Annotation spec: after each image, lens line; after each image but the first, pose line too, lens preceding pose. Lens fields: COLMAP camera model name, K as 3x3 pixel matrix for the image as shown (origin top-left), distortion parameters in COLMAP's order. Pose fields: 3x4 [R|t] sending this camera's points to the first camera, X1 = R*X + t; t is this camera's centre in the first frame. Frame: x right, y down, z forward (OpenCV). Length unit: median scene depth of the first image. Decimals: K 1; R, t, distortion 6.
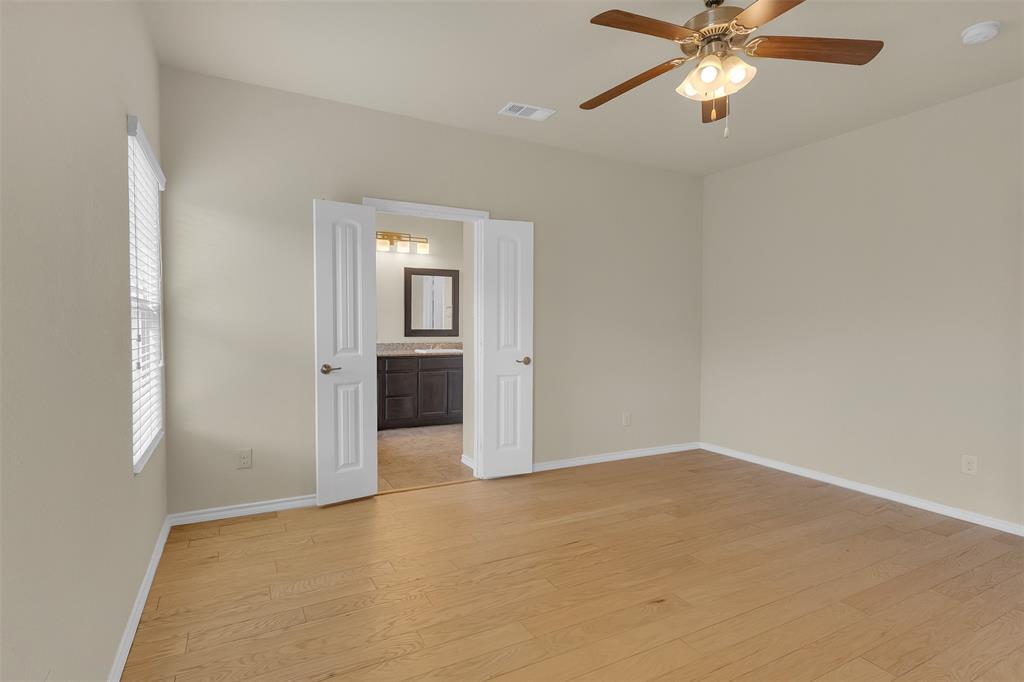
lens RADIAL K [[482.0, 0, 537.6], [0, 482.0, 321.4], [0, 0, 1]] dist [0.004031, 0.000087]
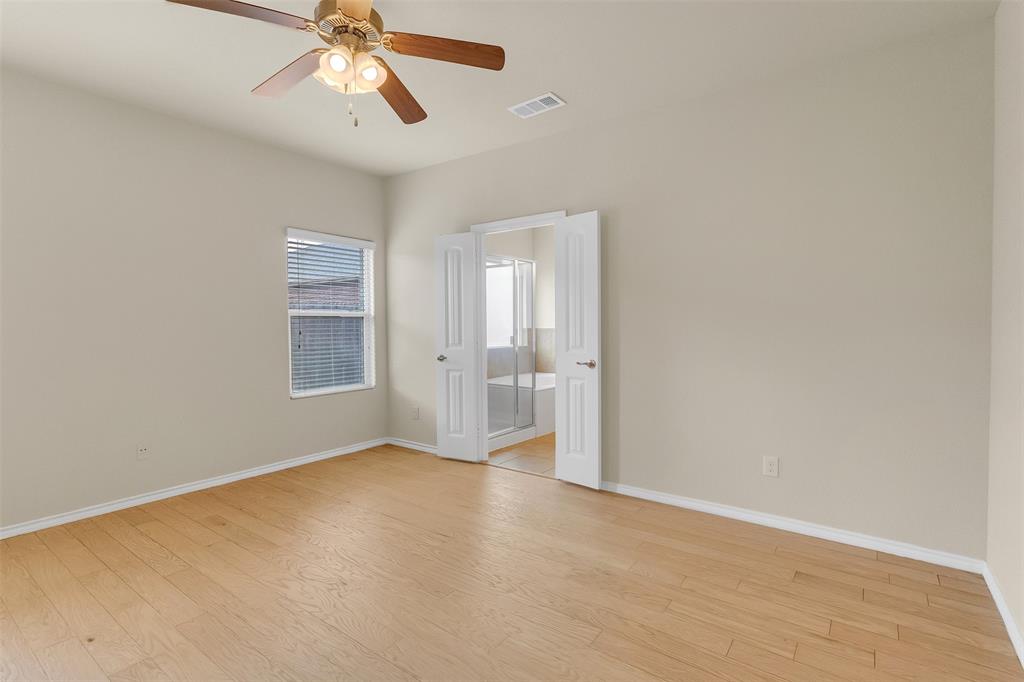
lens RADIAL K [[487.6, 0, 507.5], [0, 487.6, 318.8], [0, 0, 1]] dist [0.003639, 0.000178]
pose [[0.442321, -0.021335, -0.896603, 0.866220], [0.011008, 0.999771, -0.018359, 0.014459], [0.896789, -0.001749, 0.442455, 0.532010]]
